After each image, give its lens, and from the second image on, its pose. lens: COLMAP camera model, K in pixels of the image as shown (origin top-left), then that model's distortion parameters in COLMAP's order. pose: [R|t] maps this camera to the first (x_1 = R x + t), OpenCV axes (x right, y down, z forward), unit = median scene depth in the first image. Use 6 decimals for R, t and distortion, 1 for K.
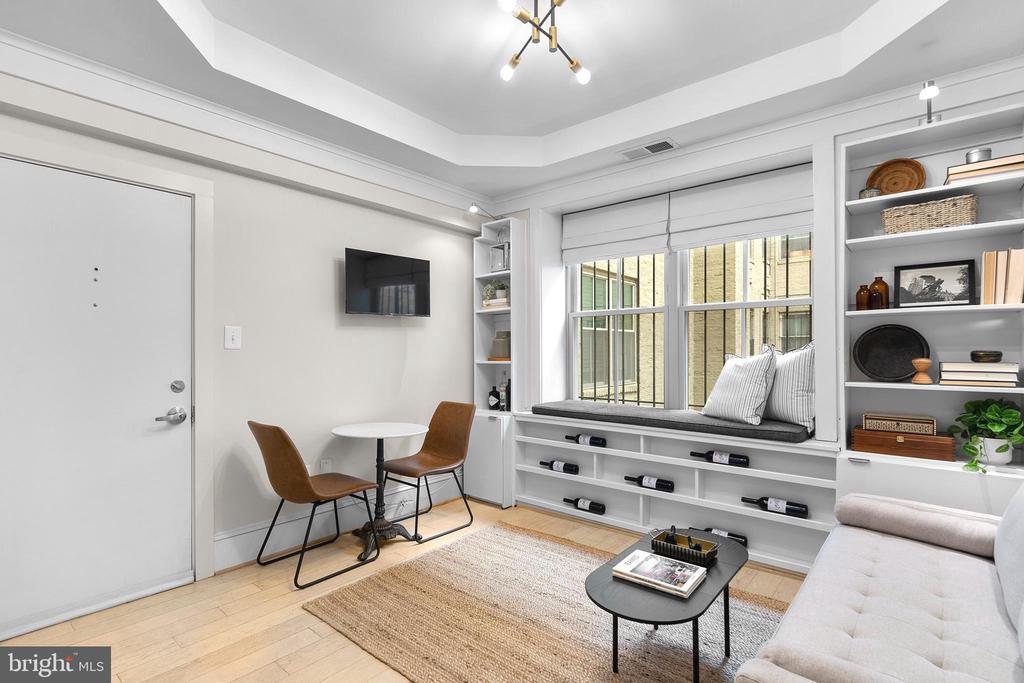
lens RADIAL K [[474.3, 0, 509.9], [0, 474.3, 355.4], [0, 0, 1]] dist [-0.002125, 0.002696]
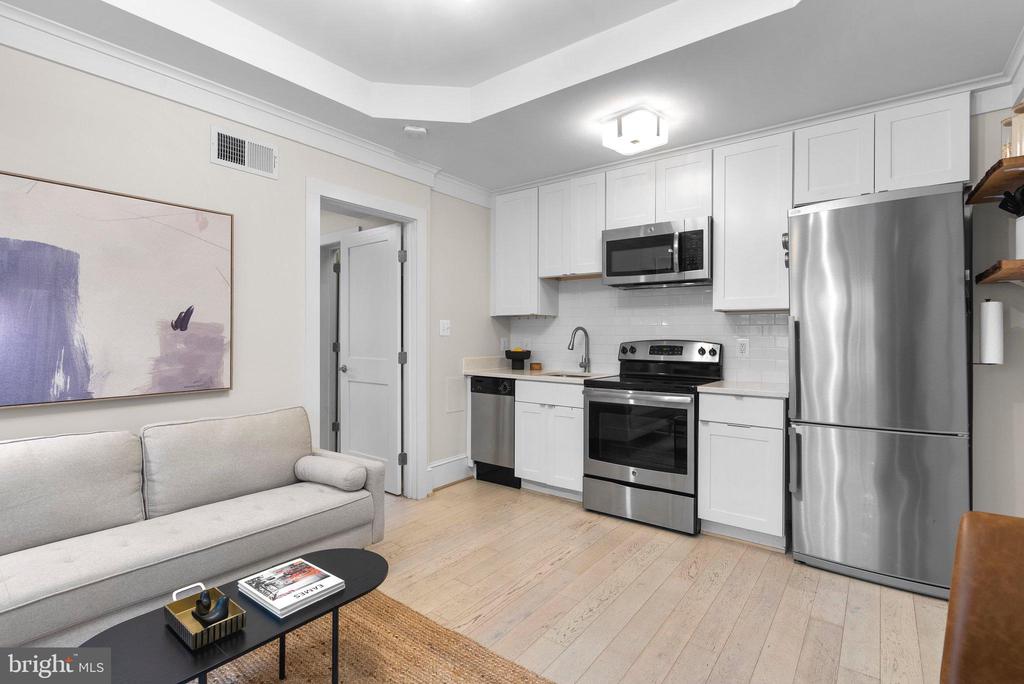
lens RADIAL K [[474.3, 0, 508.0], [0, 474.3, 339.1], [0, 0, 1]] dist [-0.002125, 0.002696]
pose [[-0.999919, -0.000106, -0.012724, -0.048822], [-0.000368, 0.999787, 0.020631, -0.012734], [0.012719, 0.020634, -0.999706, 1.195125]]
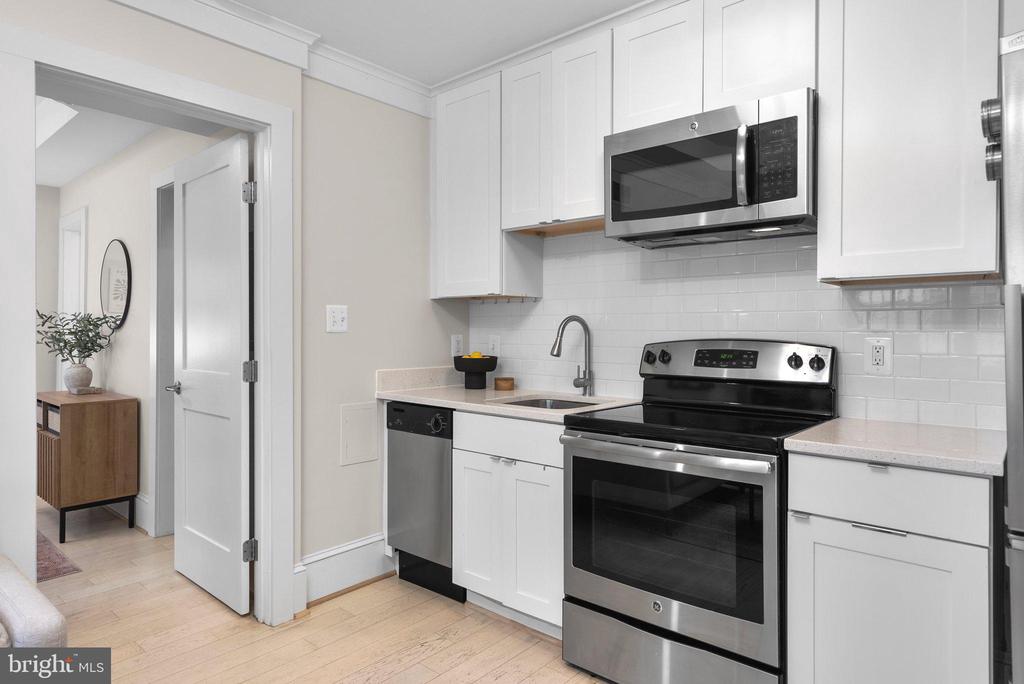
lens RADIAL K [[600.1, 0, 508.0], [0, 600.1, 333.4], [0, 0, 1]] dist [0.014074, 0.001432]
pose [[-0.998692, 0.001420, 0.051107, -0.231511], [0.002330, 0.999840, 0.017759, -0.008369], [-0.051073, 0.017855, -0.998535, 0.780882]]
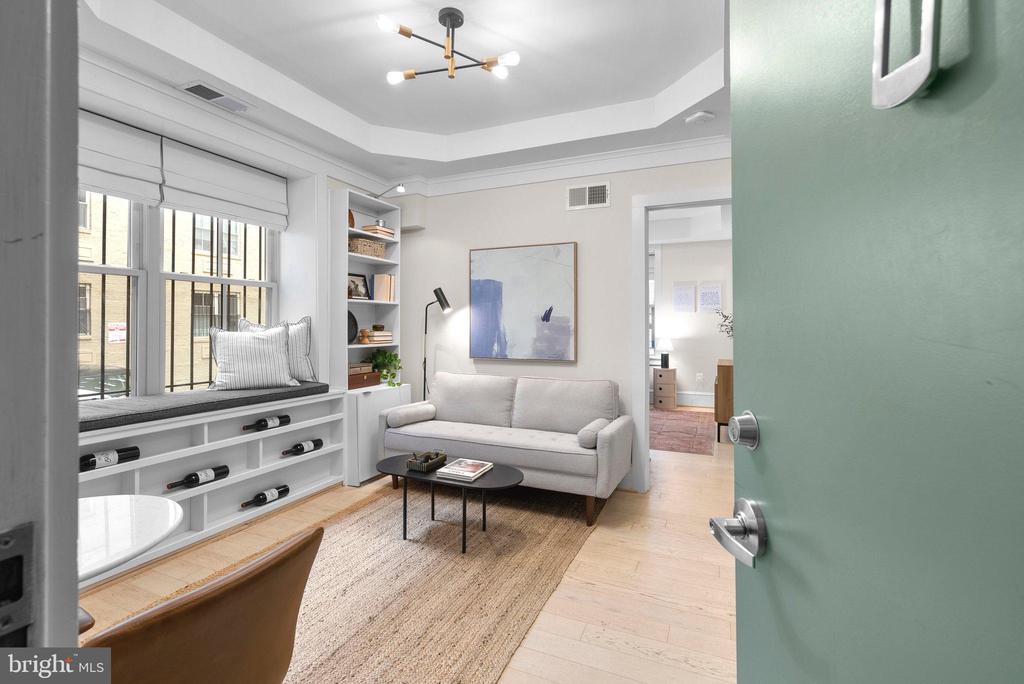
lens RADIAL K [[474.3, 0, 519.4], [0, 474.3, 322.4], [0, 0, 1]] dist [-0.002125, 0.002696]
pose [[-0.266540, 0.008482, 0.963787, -0.791604], [0.013127, 0.999900, -0.005170, -0.002207], [-0.963735, 0.011273, -0.266625, 0.767144]]
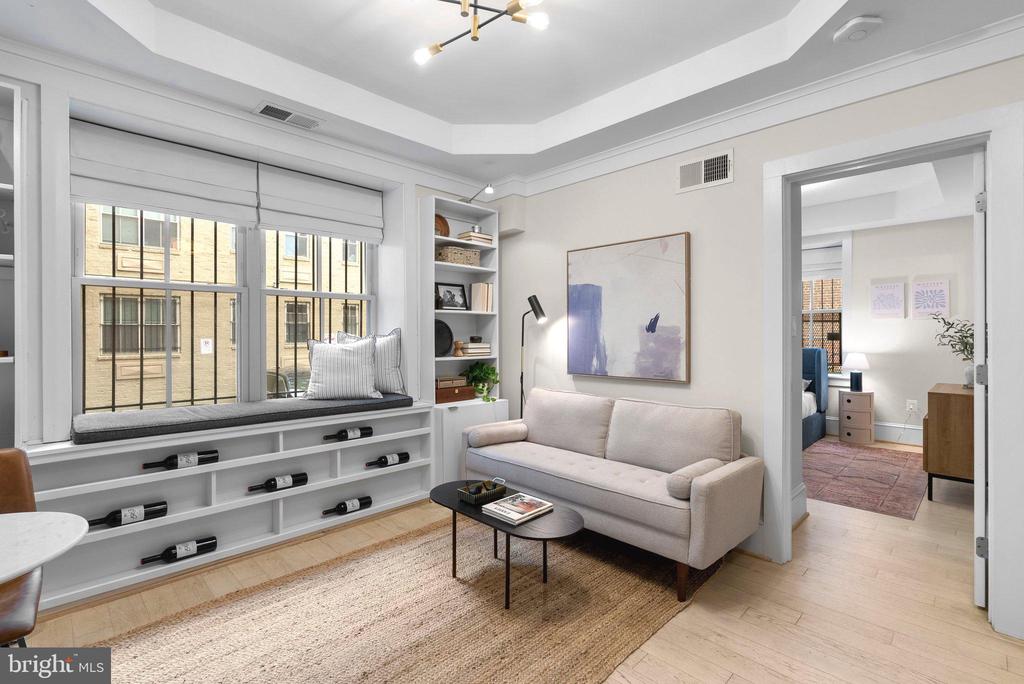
lens RADIAL K [[474.3, 0, 516.8], [0, 474.3, 336.0], [0, 0, 1]] dist [-0.002125, 0.002696]
pose [[0.103112, 0.000427, 0.994670, -0.636763], [0.014273, 0.999896, -0.001908, -0.004123], [-0.994567, 0.014394, 0.103095, 0.522639]]
